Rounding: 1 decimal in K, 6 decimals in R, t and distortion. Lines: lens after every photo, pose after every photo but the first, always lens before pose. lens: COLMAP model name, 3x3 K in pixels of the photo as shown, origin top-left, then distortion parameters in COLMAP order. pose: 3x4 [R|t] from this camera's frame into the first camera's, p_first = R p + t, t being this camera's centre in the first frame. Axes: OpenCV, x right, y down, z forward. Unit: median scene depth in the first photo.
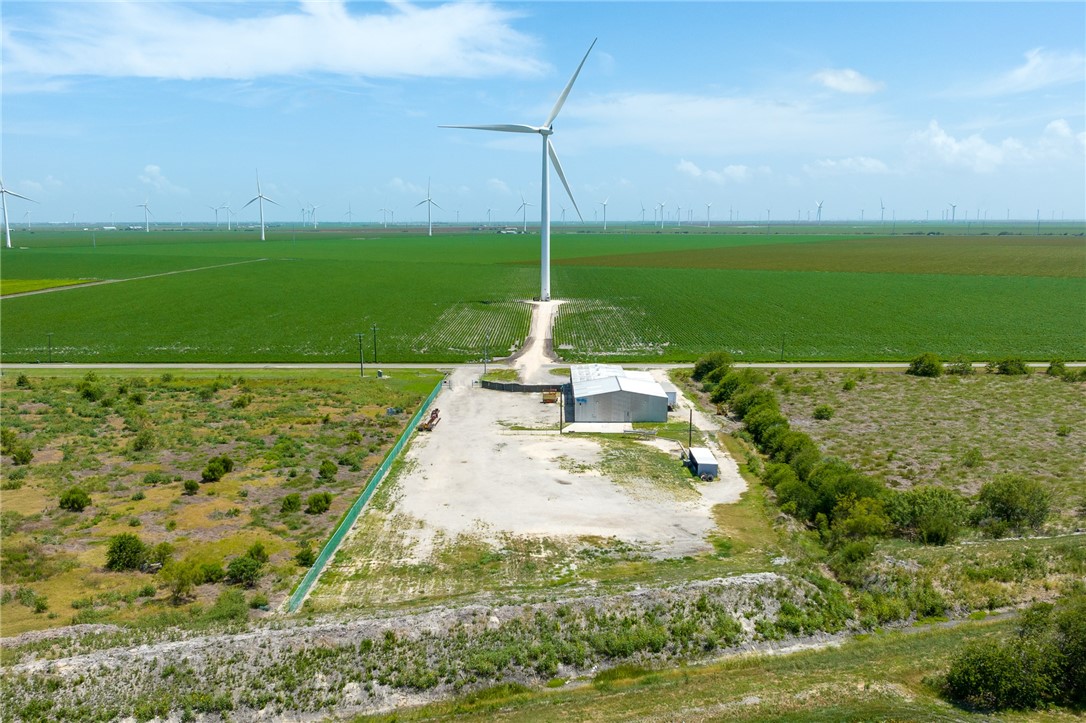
lens RADIAL K [[1029.2, 0, 538.4], [0, 1029.2, 408.2], [0, 0, 1]] dist [-0.003725, 0.002496]
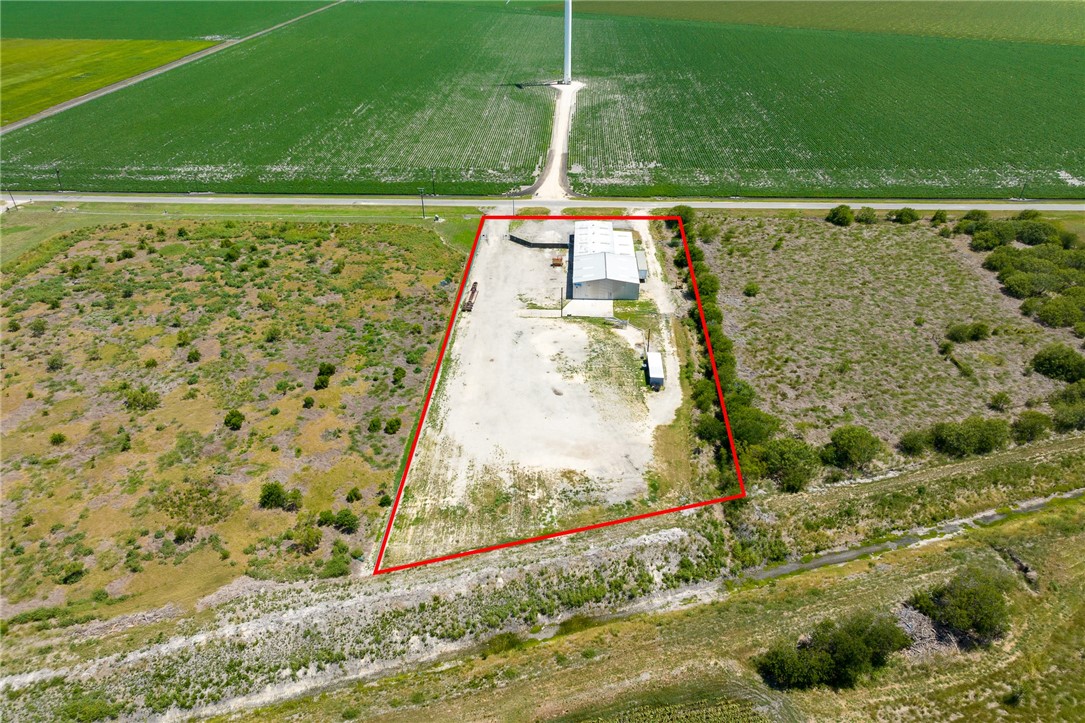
lens RADIAL K [[763.0, 0, 543.6], [0, 763.0, 340.2], [0, 0, 1]] dist [-0.006523, 0.005415]
pose [[0.999389, 0.012135, -0.032771, 0.056655], [-0.000766, 0.945160, 0.326606, -0.512300], [0.034937, -0.326382, 0.944592, -0.016442]]
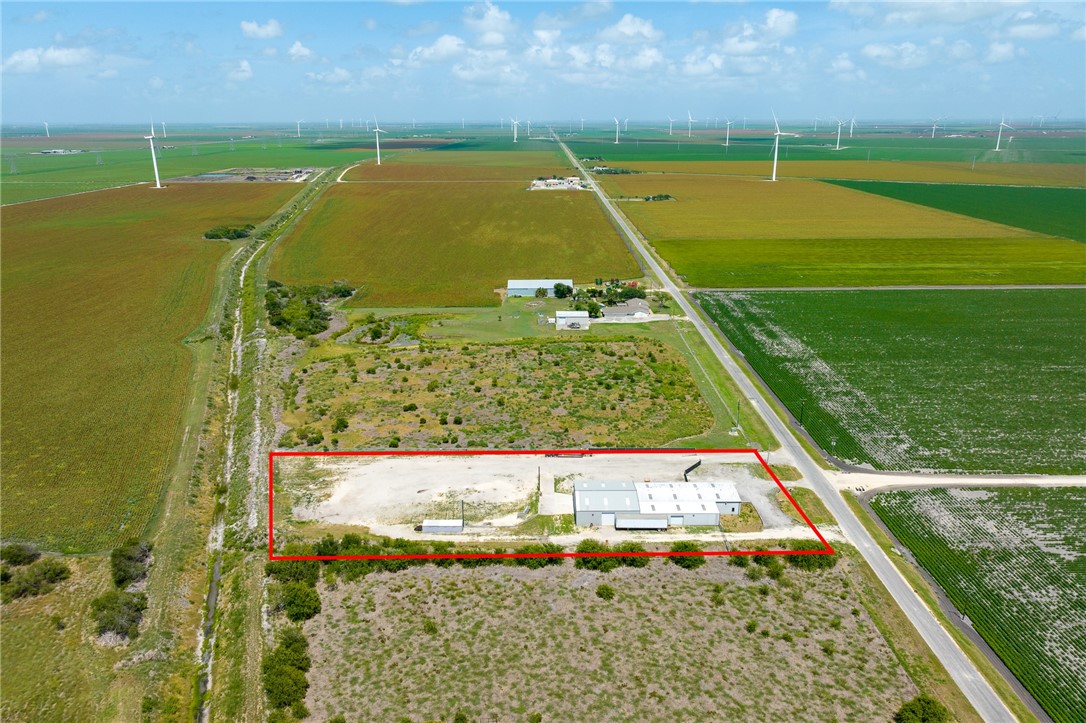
lens RADIAL K [[750.2, 0, 540.7], [0, 750.2, 363.8], [0, 0, 1]] dist [-0.012534, 0.029037]
pose [[0.013122, 0.317488, -0.948171, 1.968176], [-0.177313, 0.933964, 0.310277, -0.968755], [0.984067, 0.164052, 0.068550, 1.565533]]
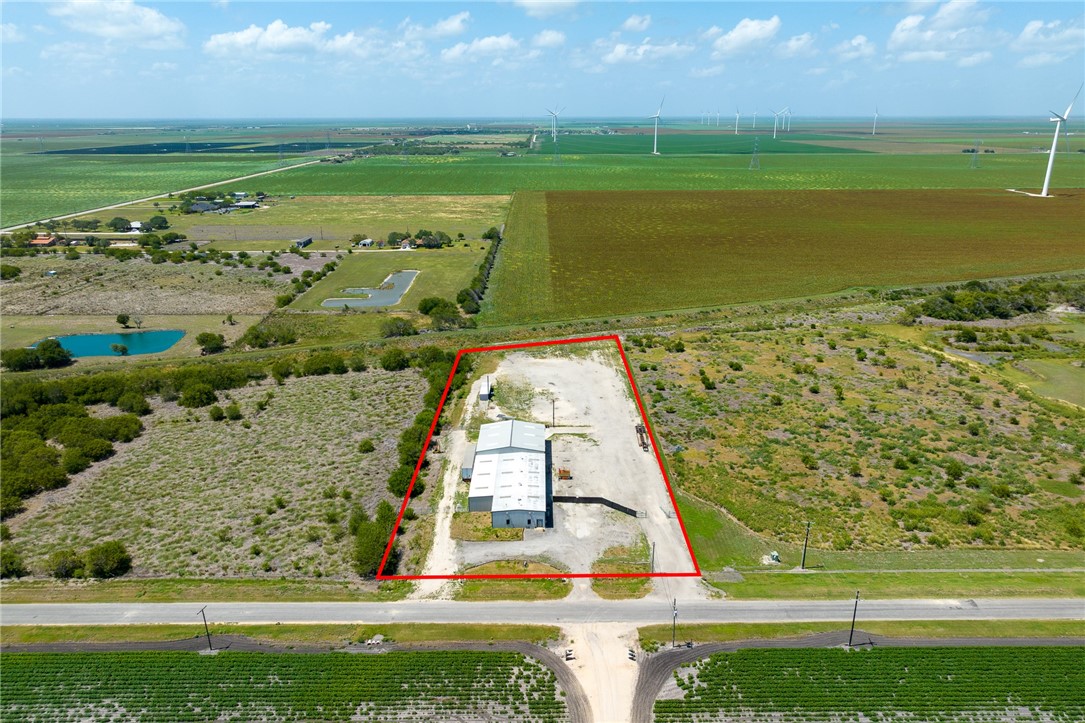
lens RADIAL K [[749.5, 0, 540.2], [0, 749.5, 363.8], [0, 0, 1]] dist [-0.012534, 0.029037]
pose [[-0.999907, 0.010003, -0.009319, 0.094220], [0.004237, 0.874798, 0.484469, -1.120554], [0.012999, 0.484384, -0.874759, 3.512411]]
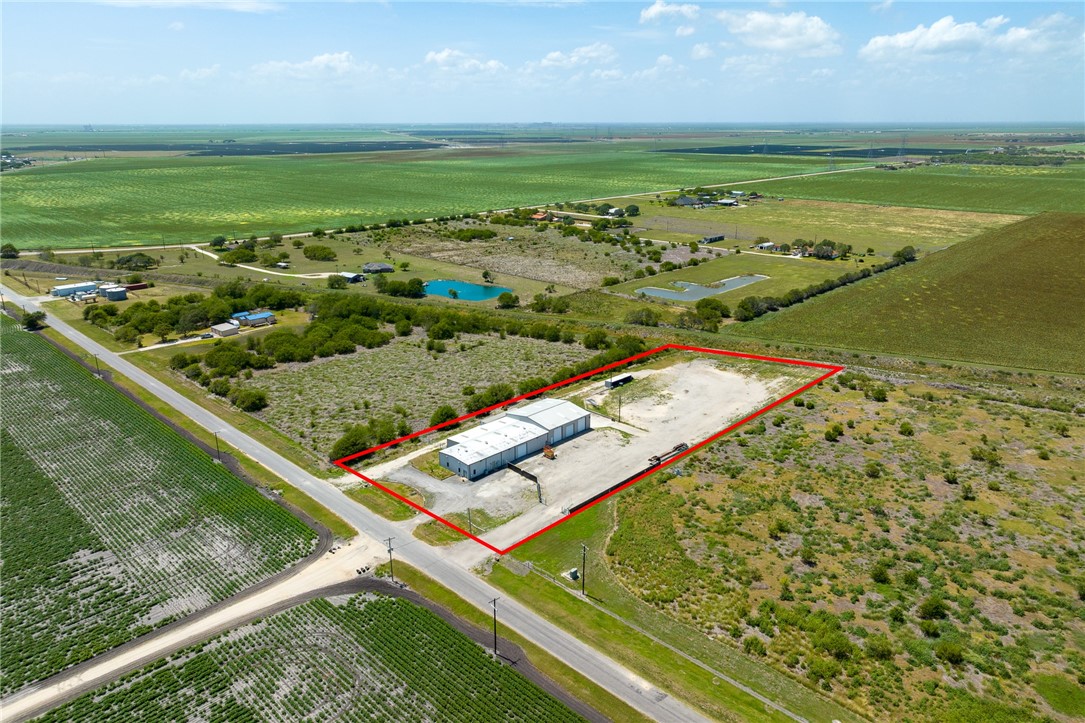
lens RADIAL K [[749.5, 0, 540.2], [0, 749.5, 363.8], [0, 0, 1]] dist [-0.012534, 0.029037]
pose [[-0.721569, -0.210506, 0.659564, -1.181713], [0.130430, 0.894267, 0.428105, -1.055023], [-0.679945, 0.394934, -0.617820, 3.188320]]
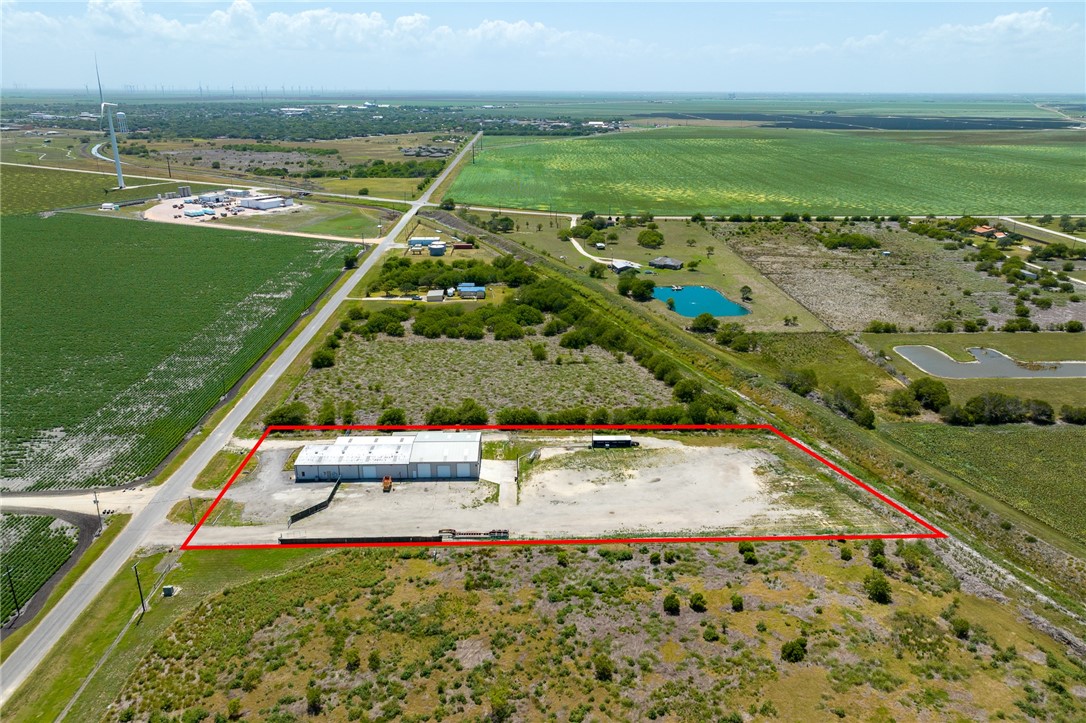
lens RADIAL K [[774.5, 0, 549.2], [0, 774.5, 359.9], [0, 0, 1]] dist [-0.005805, 0.005768]
pose [[-0.045375, -0.330012, 0.942885, -1.644899], [0.176297, 0.926398, 0.332726, -0.847607], [-0.983291, 0.181325, 0.016145, 1.609304]]
